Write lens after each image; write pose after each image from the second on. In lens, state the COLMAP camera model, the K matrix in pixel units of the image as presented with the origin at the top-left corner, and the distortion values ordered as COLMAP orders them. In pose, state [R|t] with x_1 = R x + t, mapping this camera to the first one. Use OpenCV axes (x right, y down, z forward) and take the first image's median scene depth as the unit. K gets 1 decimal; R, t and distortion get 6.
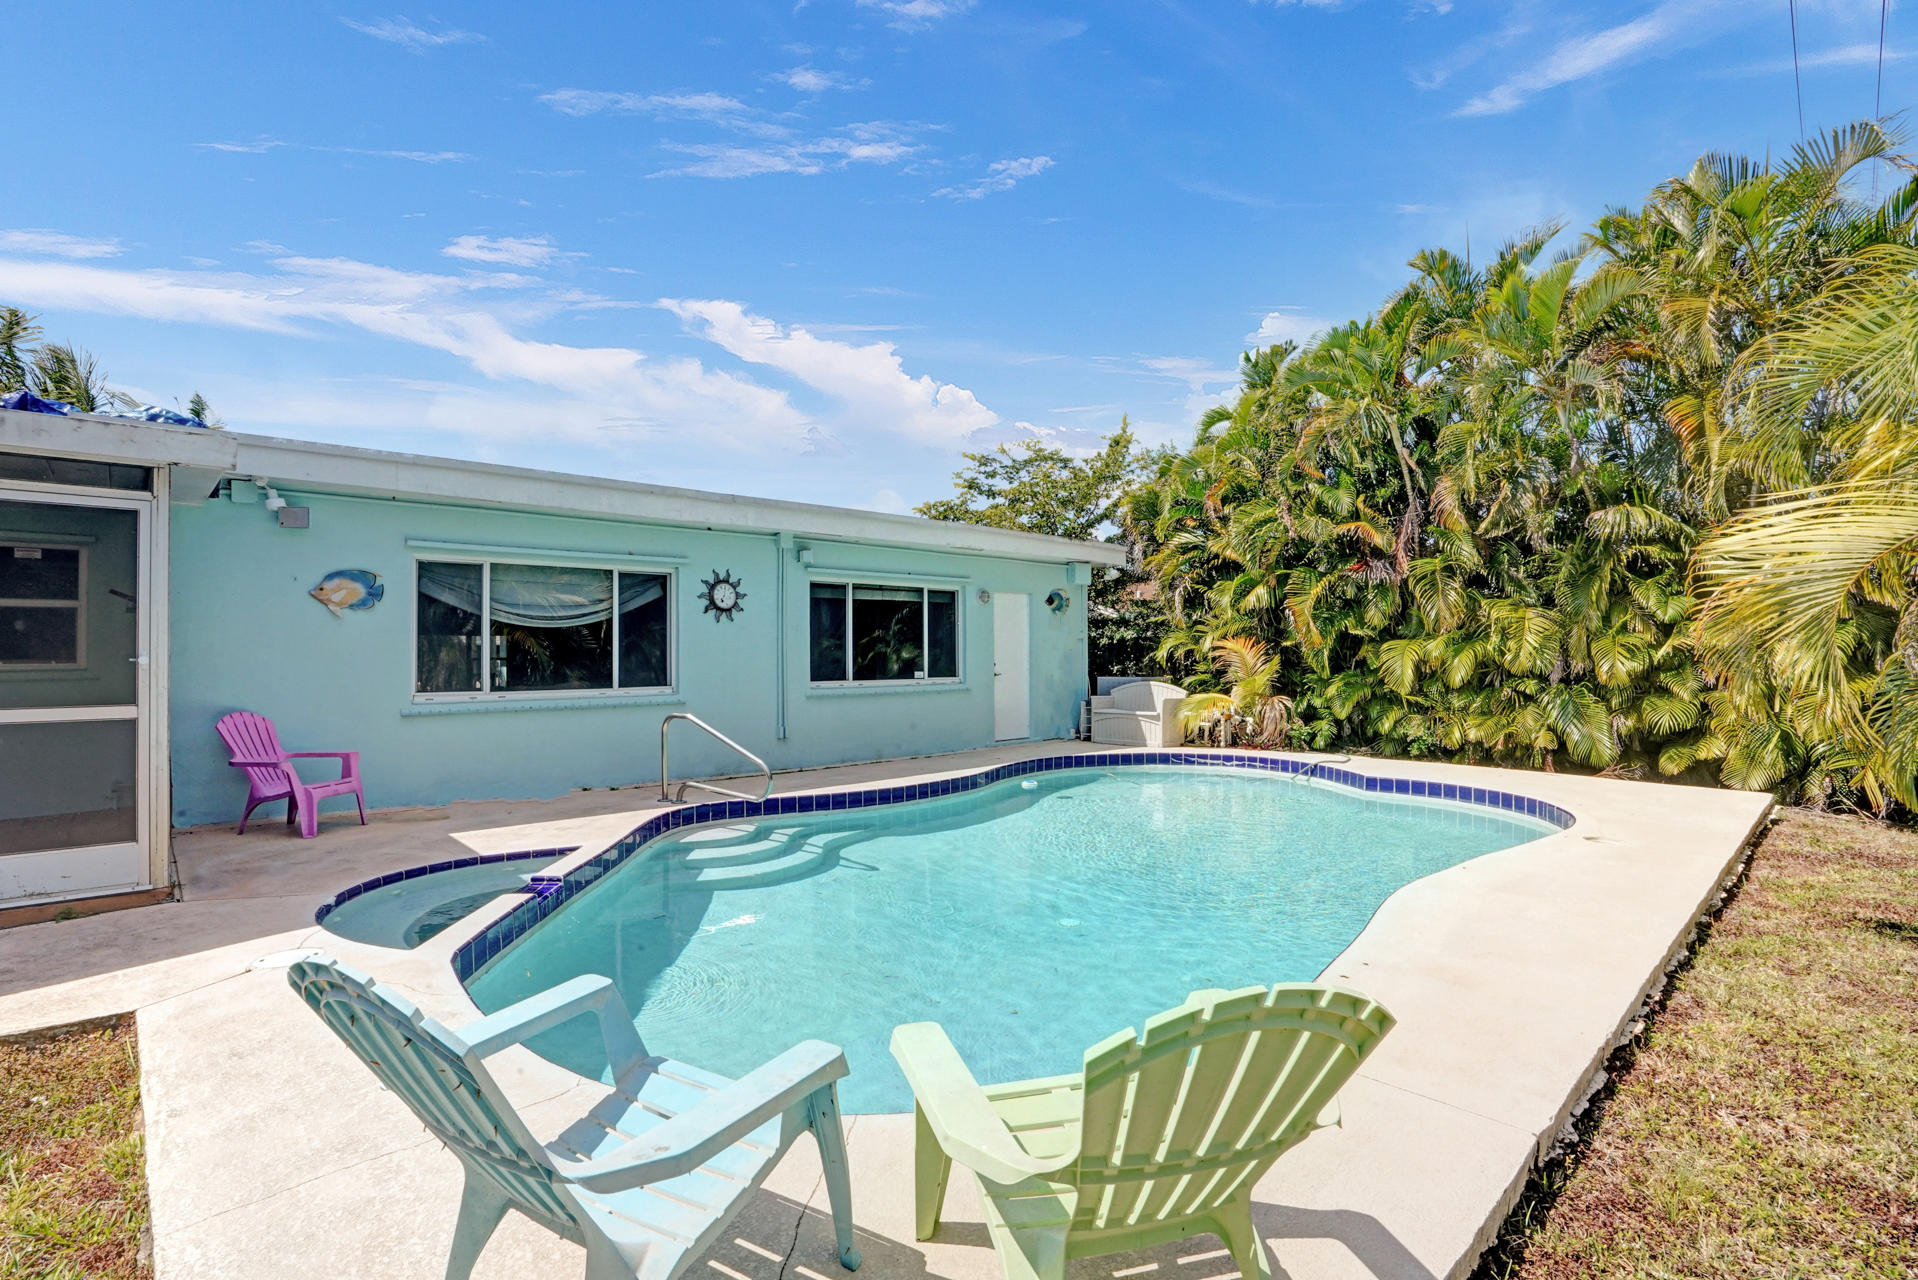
lens RADIAL K [[935.3, 0, 921.6], [0, 935.3, 636.7], [0, 0, 1]] dist [-0.001921, -0.000059]
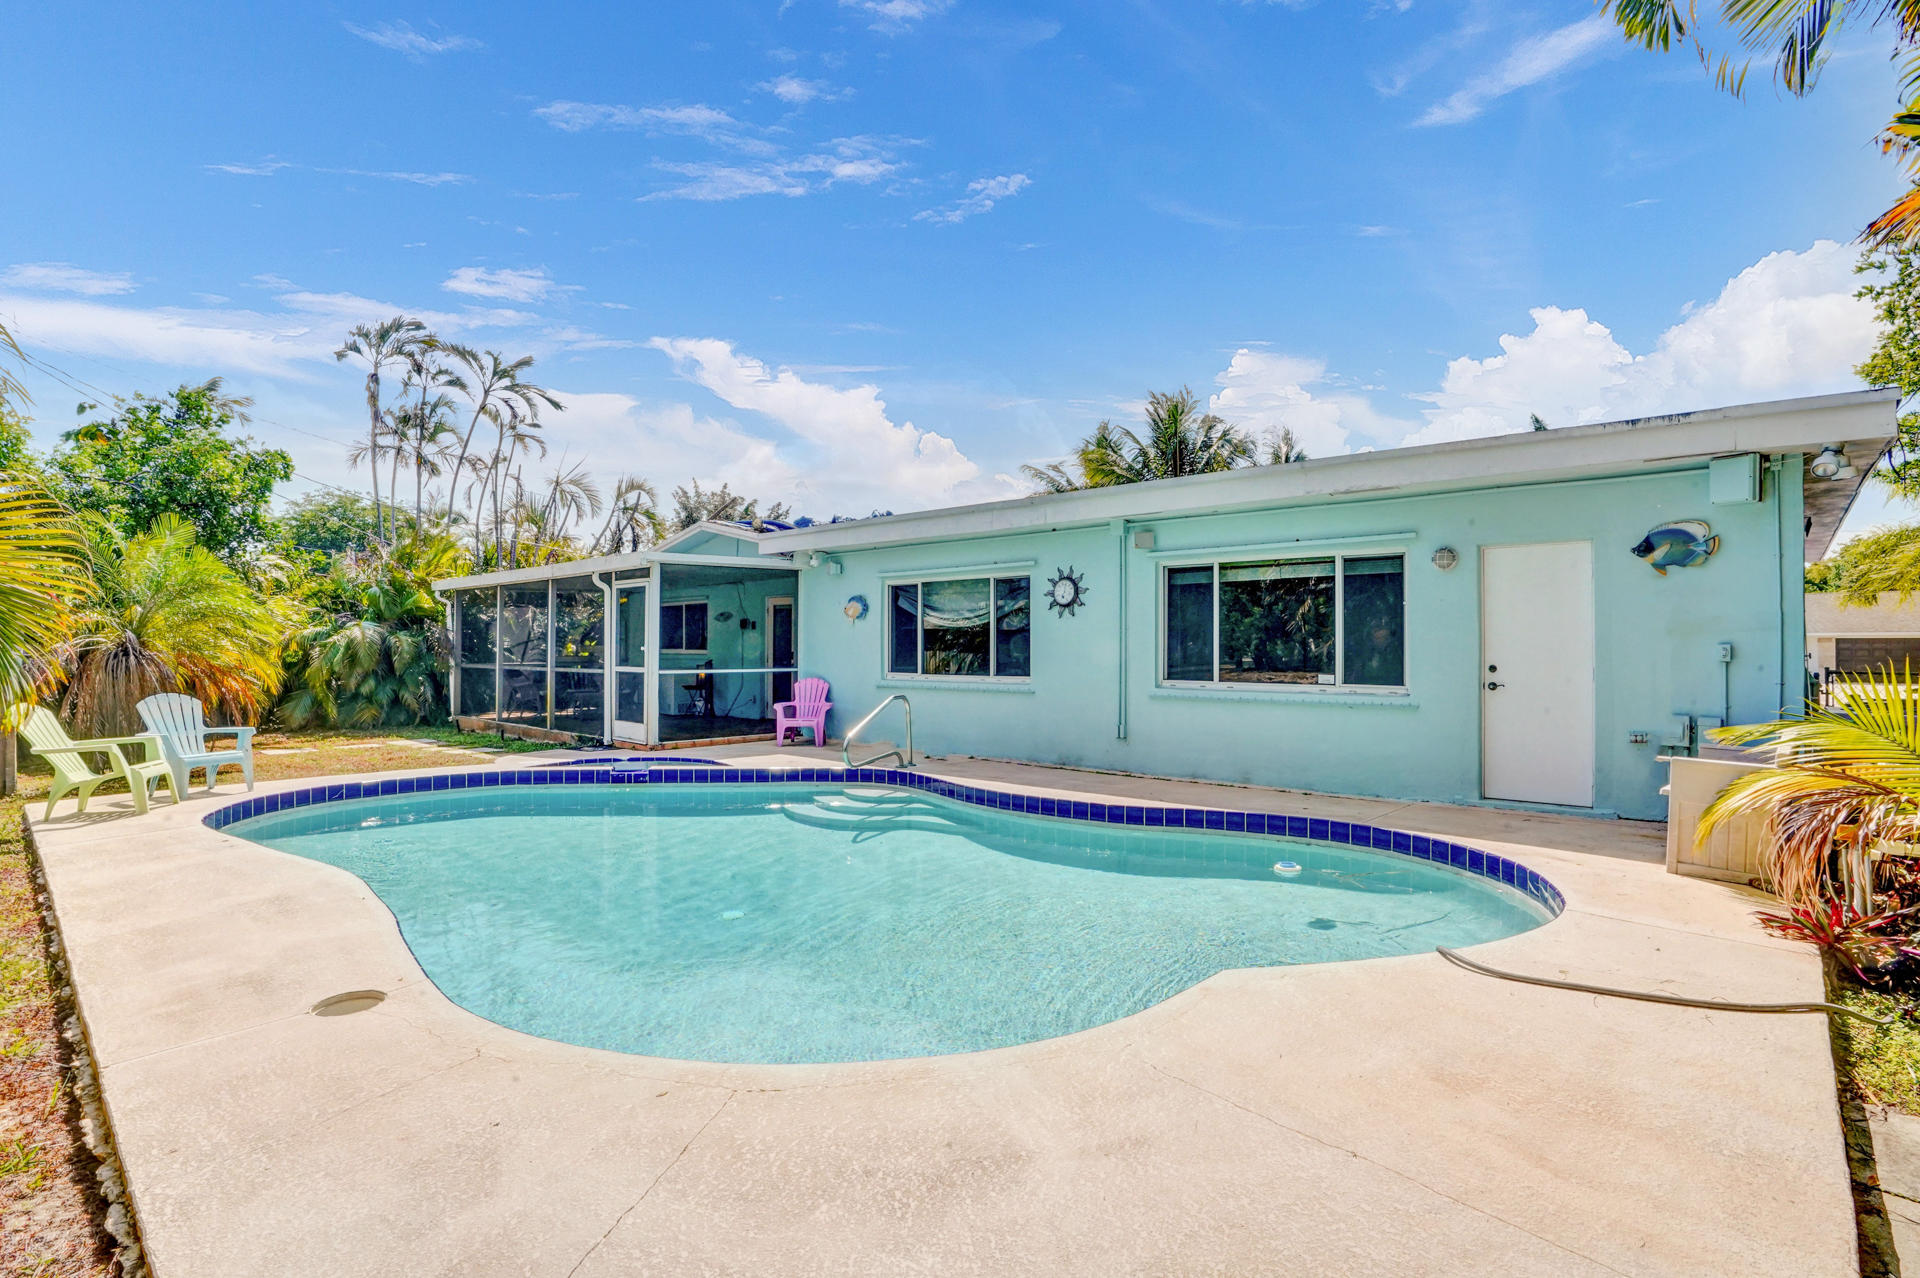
lens RADIAL K [[936.3, 0, 922.6], [0, 936.3, 635.7], [0, 0, 1]] dist [-0.001921, -0.000059]
pose [[0.093769, -0.006842, -0.995570, 0.768351], [0.016518, 0.999849, -0.005315, 0.007313], [0.995457, -0.015947, 0.093868, 0.710423]]
